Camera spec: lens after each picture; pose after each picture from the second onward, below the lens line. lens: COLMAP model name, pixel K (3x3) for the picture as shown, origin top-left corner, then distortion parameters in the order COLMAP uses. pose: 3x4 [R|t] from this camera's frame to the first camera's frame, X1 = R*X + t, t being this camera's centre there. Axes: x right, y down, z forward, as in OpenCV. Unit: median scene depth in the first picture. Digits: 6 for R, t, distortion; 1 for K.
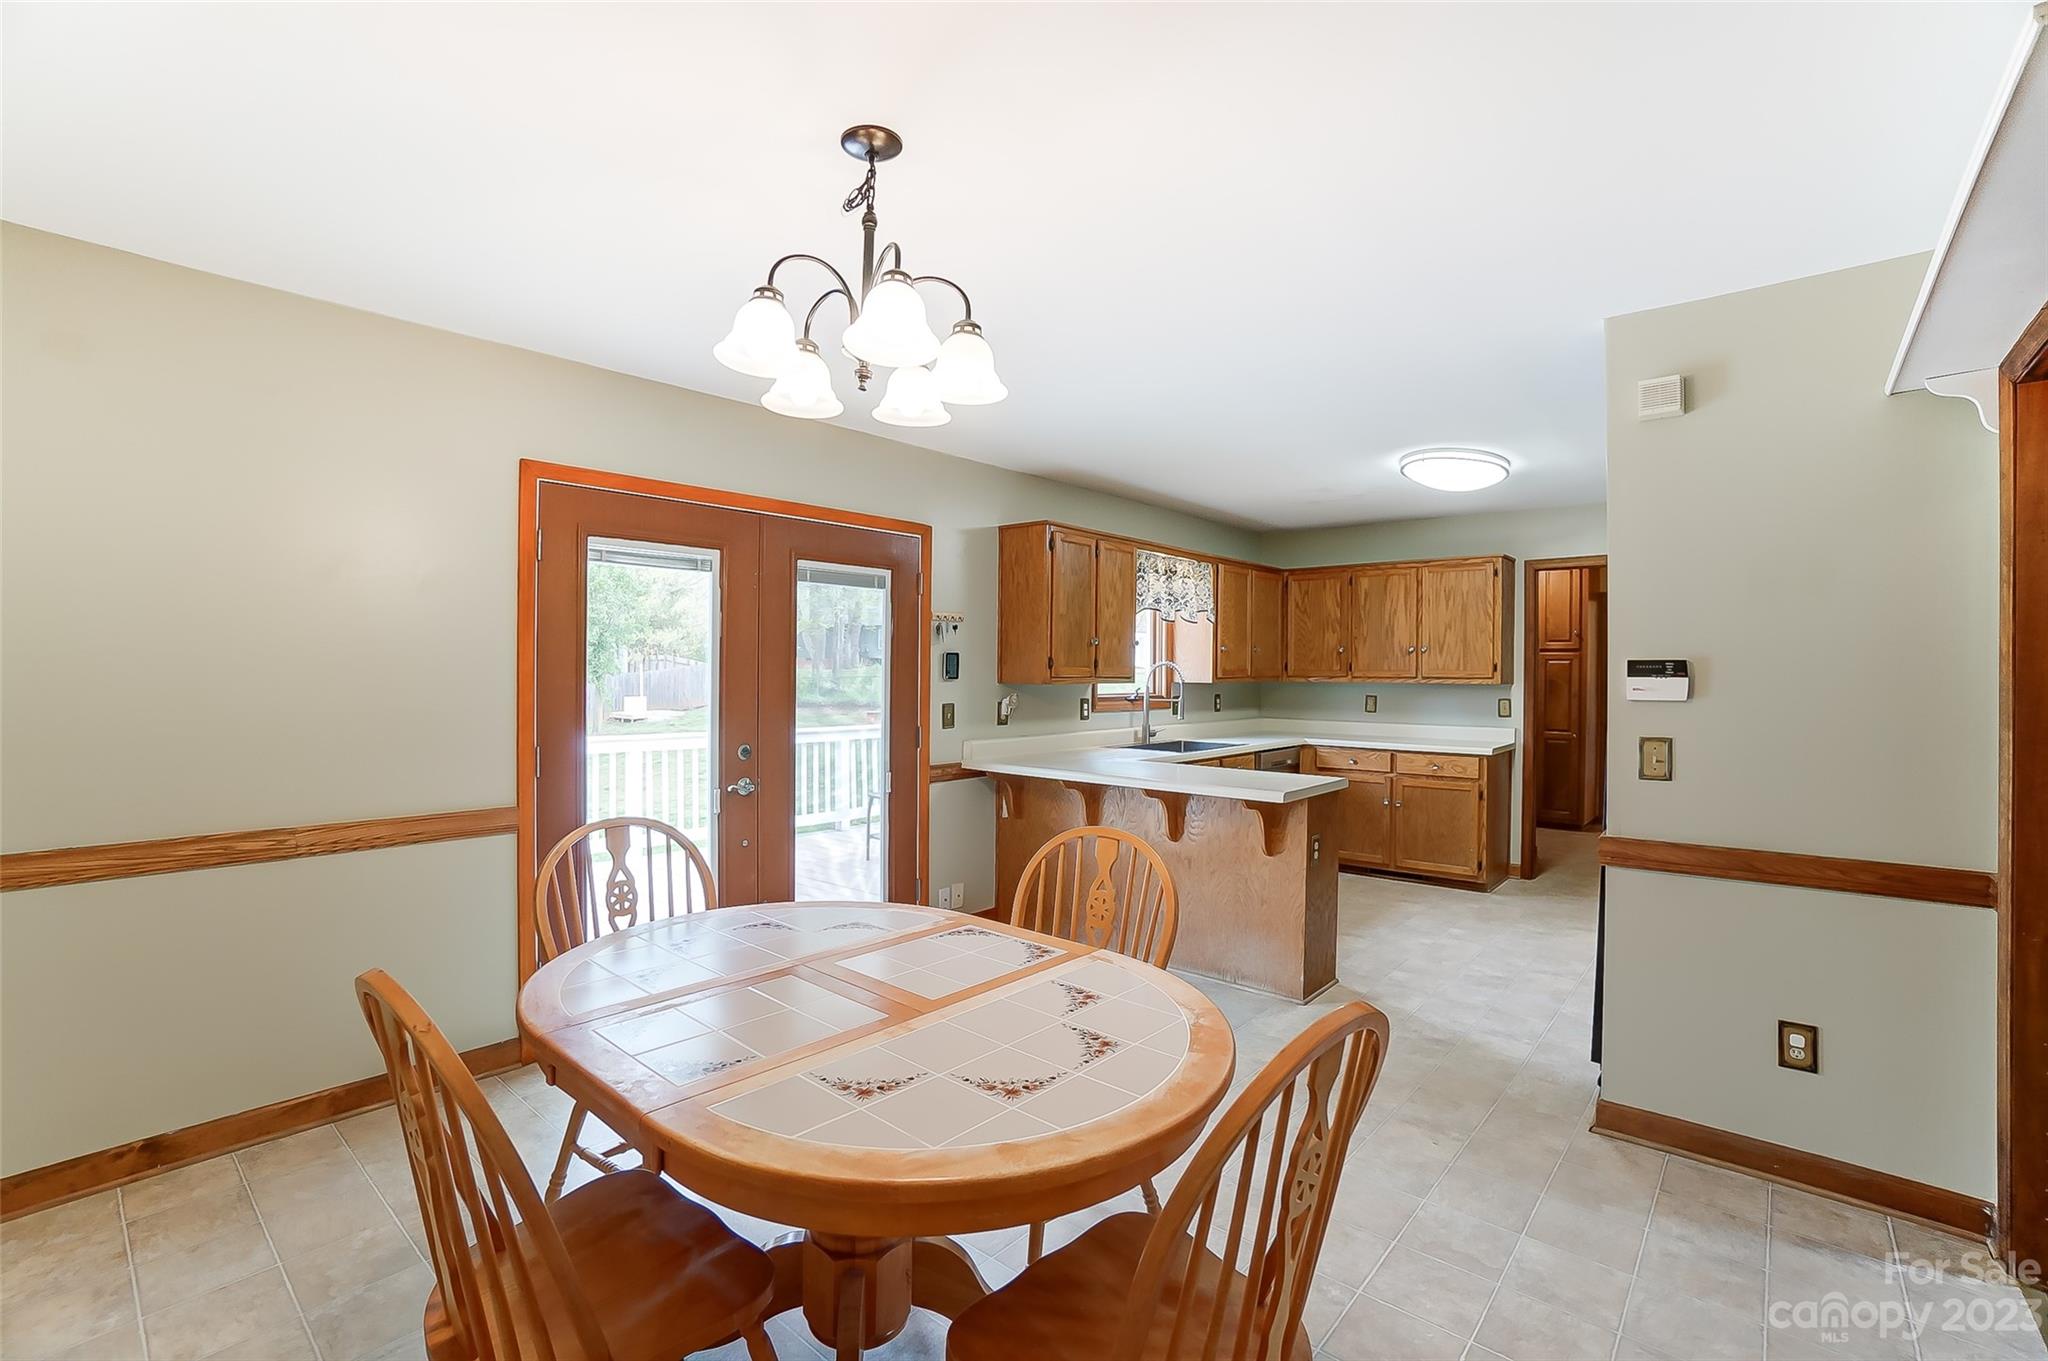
lens RADIAL K [[908.7, 0, 1002.8], [0, 908.7, 675.4], [0, 0, 1]] dist [-0.065682, 0.024195]
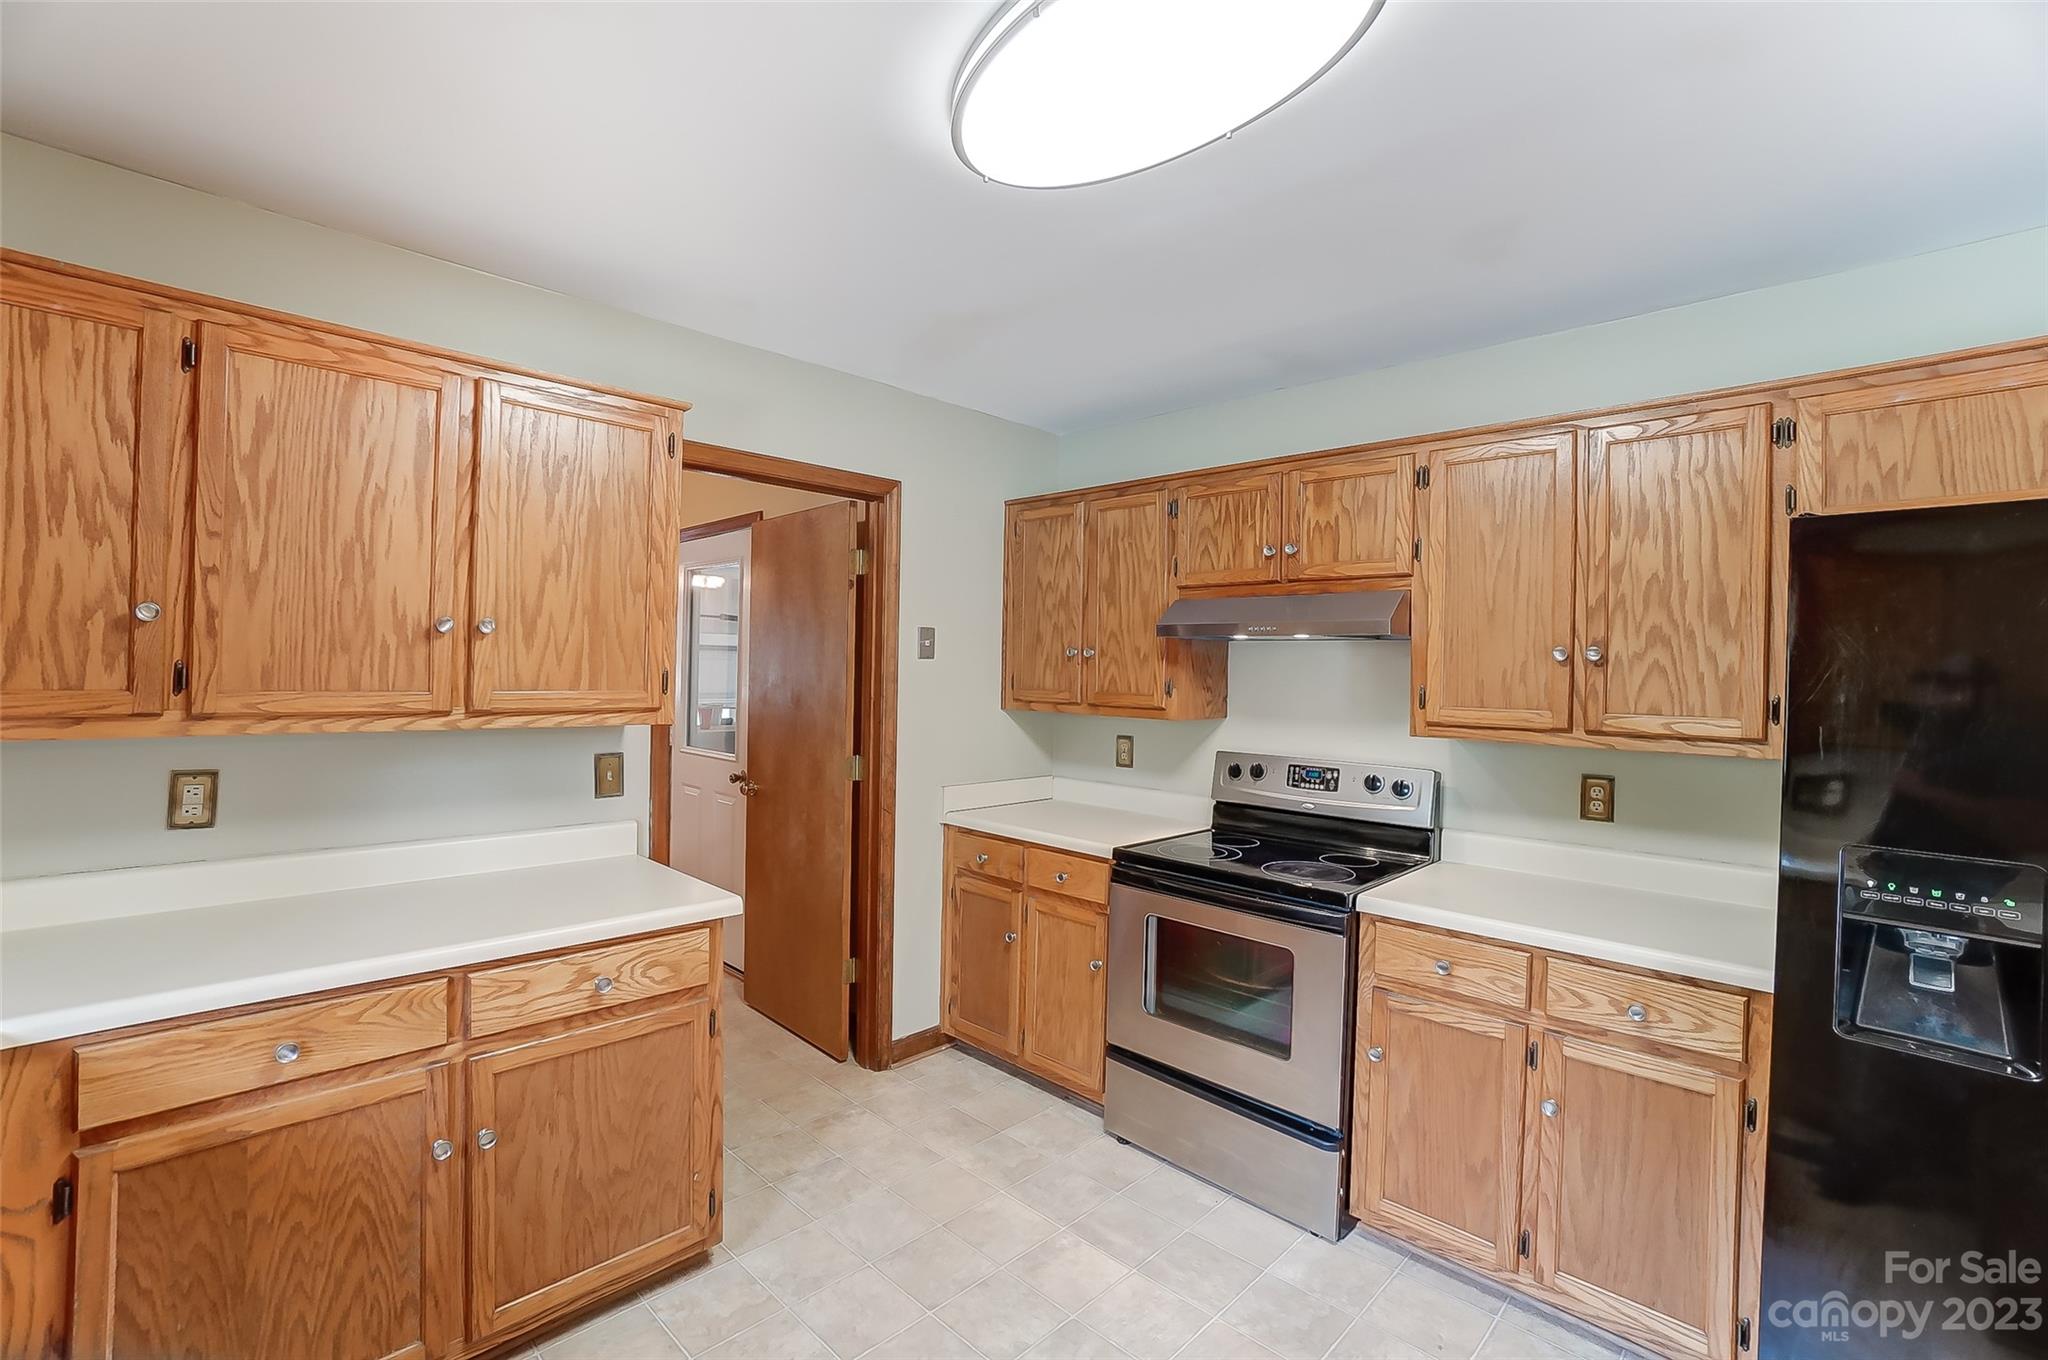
lens RADIAL K [[898.5, 0, 1004.2], [0, 898.5, 670.1], [0, 0, 1]] dist [-0.064771, 0.022246]
pose [[0.056263, -0.004554, 0.998406, 0.184006], [-0.014337, 0.999883, 0.005368, -0.020726], [-0.998313, -0.014616, 0.056191, 0.927964]]
